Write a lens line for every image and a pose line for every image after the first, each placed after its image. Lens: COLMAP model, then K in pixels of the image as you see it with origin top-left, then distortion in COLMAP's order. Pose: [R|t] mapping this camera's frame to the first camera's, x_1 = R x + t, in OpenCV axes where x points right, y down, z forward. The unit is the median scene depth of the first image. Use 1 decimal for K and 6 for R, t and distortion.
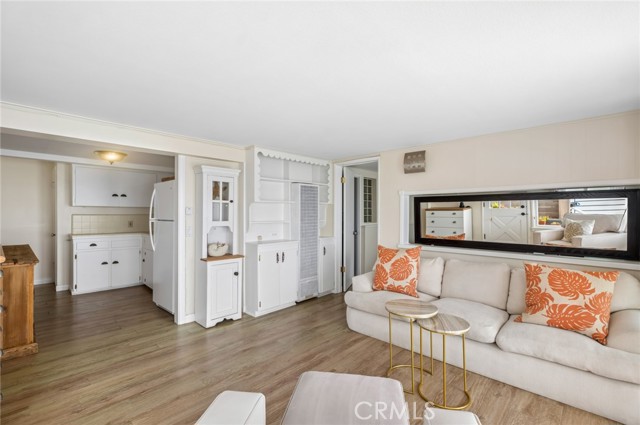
lens RADIAL K [[296.9, 0, 320.0], [0, 296.9, 212.5], [0, 0, 1]] dist [-0.001961, -0.000019]
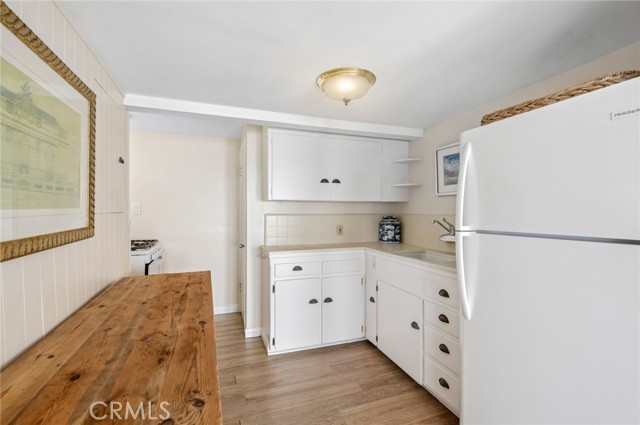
lens RADIAL K [[296.9, 0, 320.0], [0, 296.9, 212.5], [0, 0, 1]] dist [-0.001961, -0.000019]
pose [[0.900078, 0.001614, -0.435725, -0.466181], [-0.000309, 0.999995, 0.003065, 0.001144], [0.435728, -0.002624, 0.900074, 0.495762]]
